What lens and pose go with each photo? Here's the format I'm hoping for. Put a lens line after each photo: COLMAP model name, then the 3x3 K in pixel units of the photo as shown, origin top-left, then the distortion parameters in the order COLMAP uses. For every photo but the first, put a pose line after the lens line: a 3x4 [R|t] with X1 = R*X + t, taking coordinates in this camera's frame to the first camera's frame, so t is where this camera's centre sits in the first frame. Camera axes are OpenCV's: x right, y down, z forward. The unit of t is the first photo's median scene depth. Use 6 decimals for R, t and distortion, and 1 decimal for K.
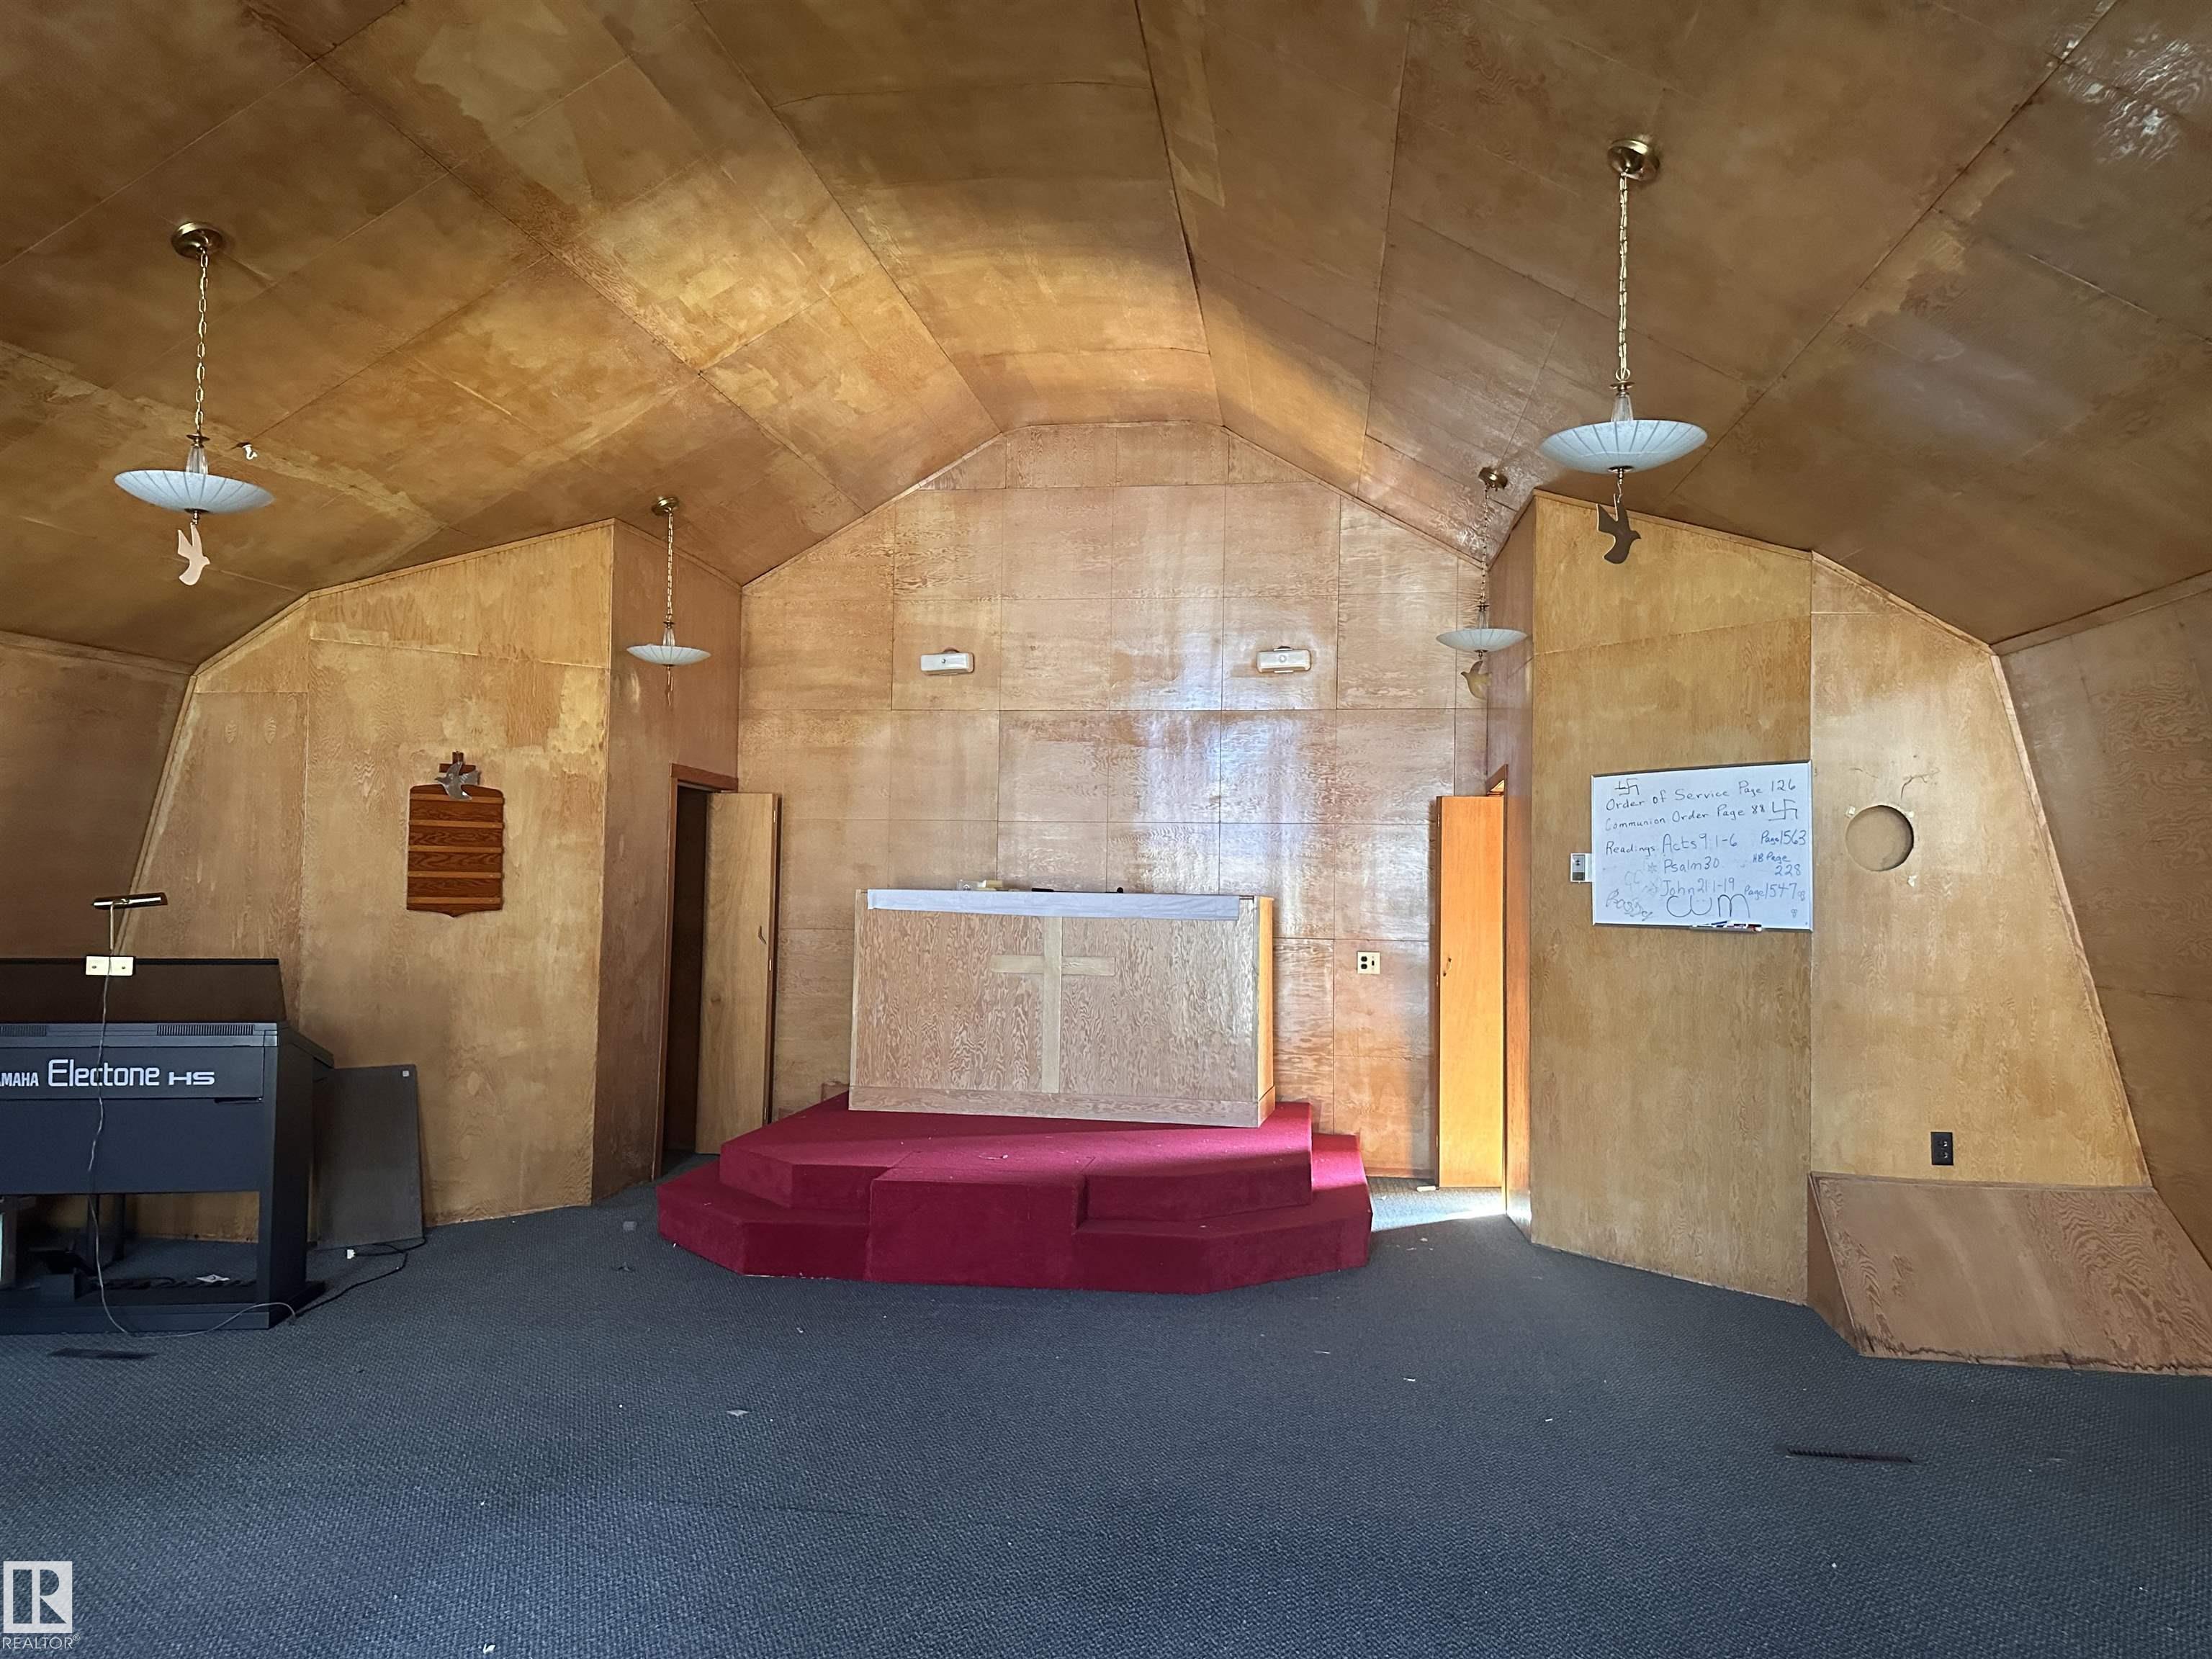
lens RADIAL K [[1659.4, 0, 1061.9], [0, 1659.4, 828.9], [0, 0, 1]] dist [0.088060, -0.156828]
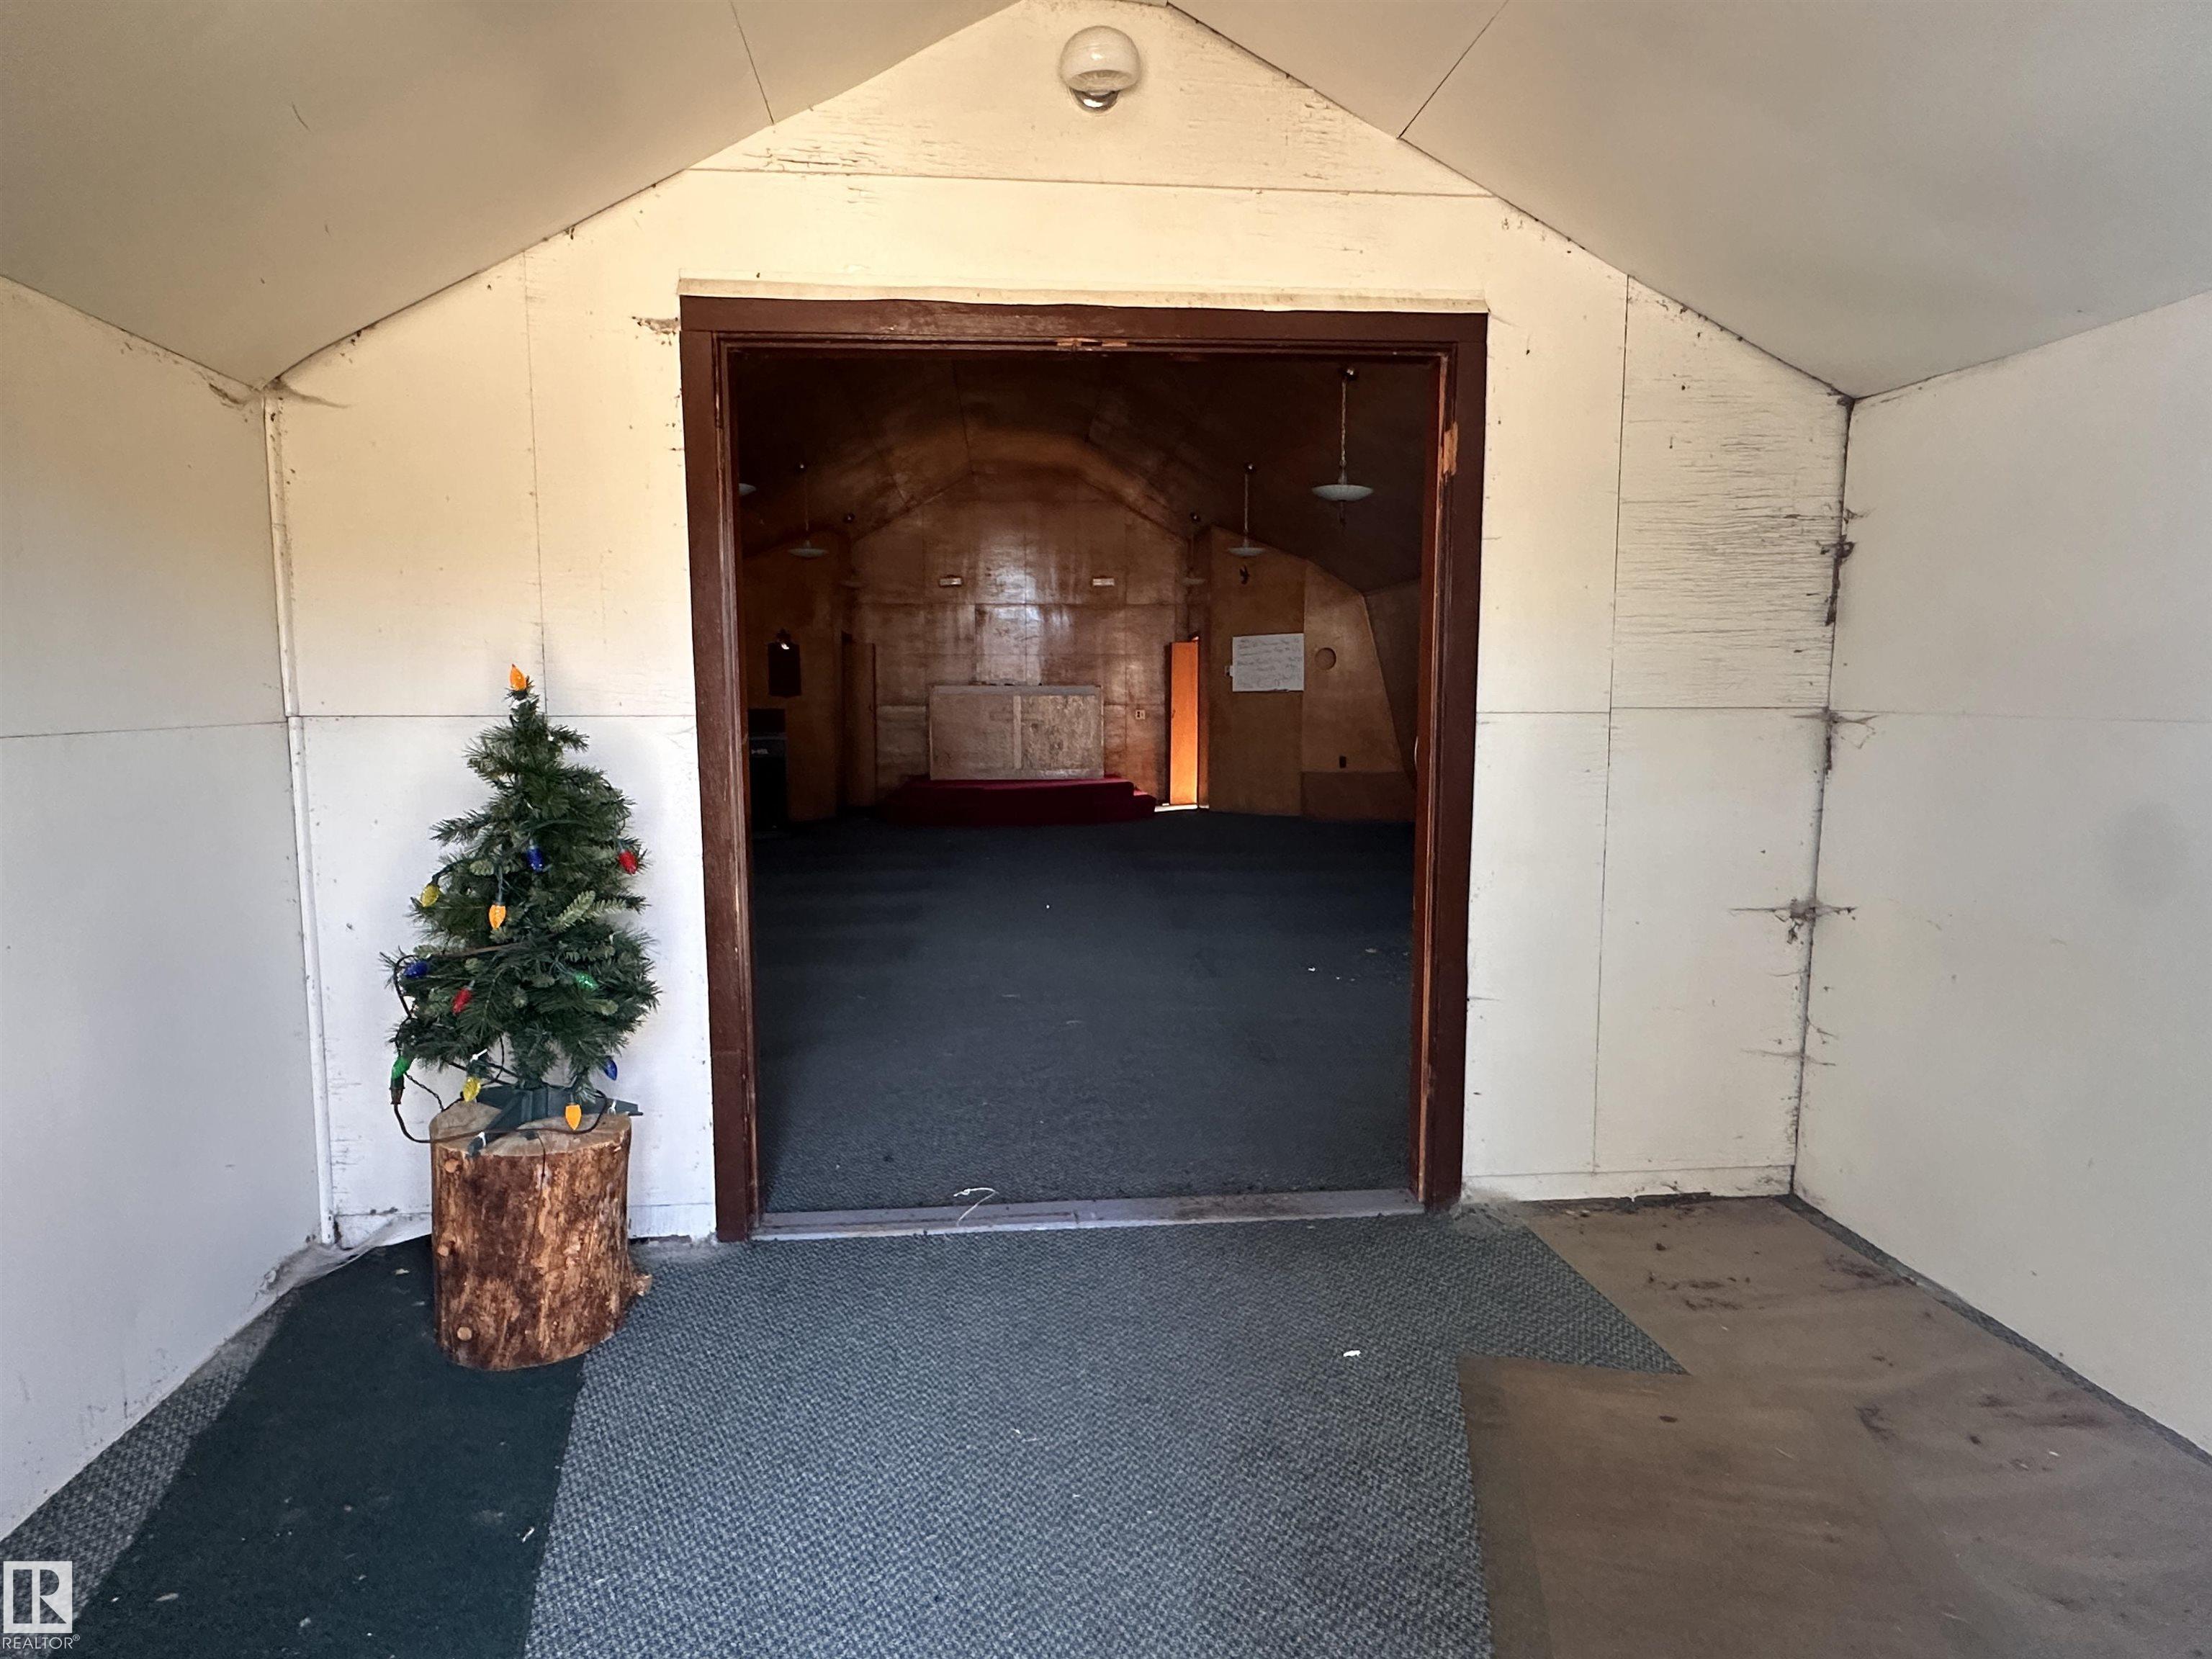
lens RADIAL K [[1223.7, 0, 1114.1], [0, 1223.7, 829.8], [0, 0, 1]] dist [0.036599, 0.000016]
pose [[0.976090, -0.040951, 0.213473, -0.300157], [0.010272, 0.989686, 0.142885, -0.007226], [-0.217123, -0.137276, 0.966443, -0.901904]]
